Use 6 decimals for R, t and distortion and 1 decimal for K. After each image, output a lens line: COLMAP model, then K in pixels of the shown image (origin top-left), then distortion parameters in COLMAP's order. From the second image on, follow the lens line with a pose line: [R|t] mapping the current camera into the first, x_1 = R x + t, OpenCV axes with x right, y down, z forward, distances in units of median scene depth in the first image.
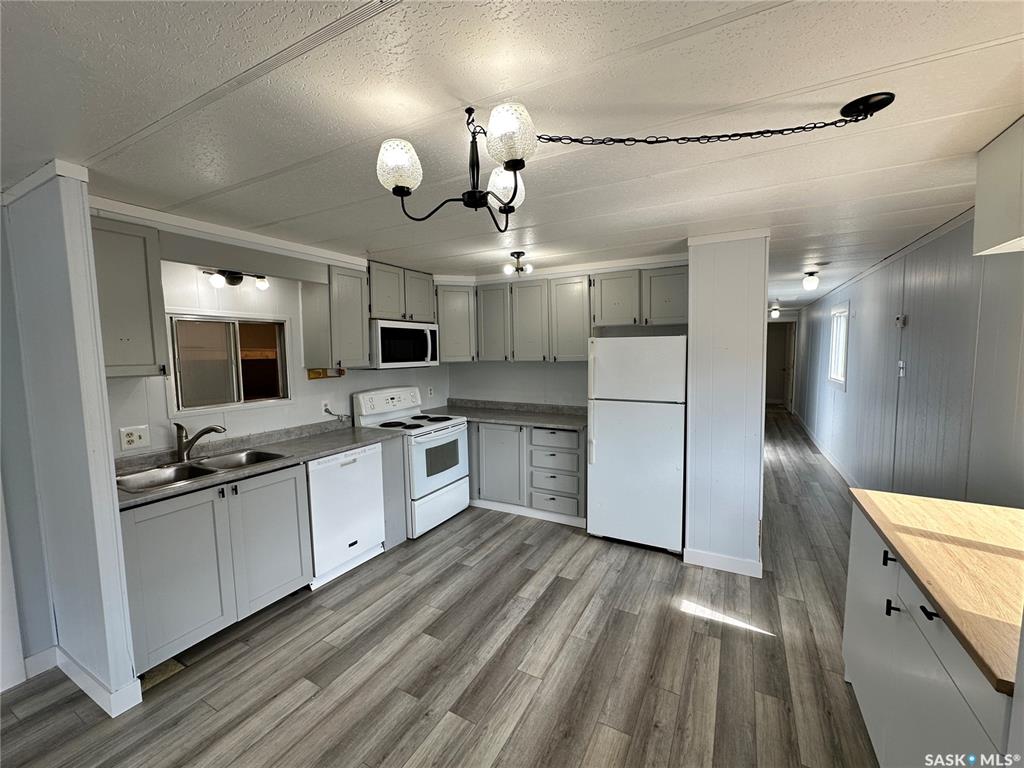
lens RADIAL K [[408.9, 0, 517.8], [0, 408.9, 382.8], [0, 0, 1]] dist [0.000149, 0.000052]
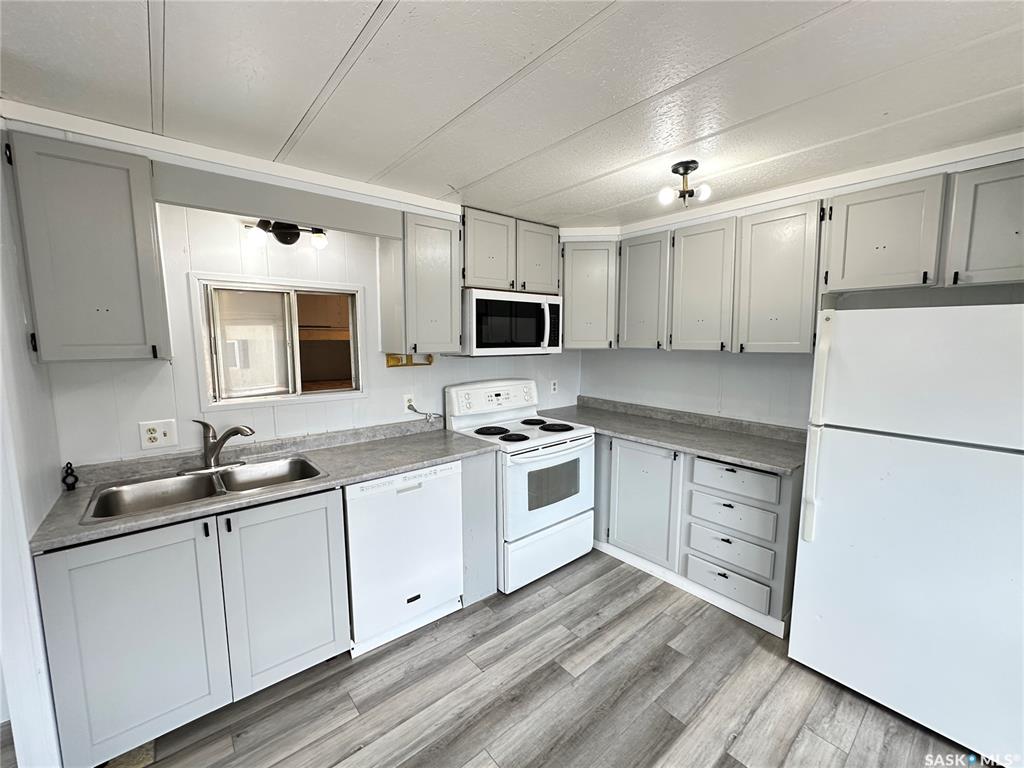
lens RADIAL K [[408.9, 0, 517.8], [0, 408.9, 382.8], [0, 0, 1]] dist [0.000149, 0.000052]
pose [[0.925856, 0.055861, -0.373726, 0.013342], [-0.042040, 0.998100, 0.045038, -0.022982], [0.375532, -0.025987, 0.926445, 0.349512]]
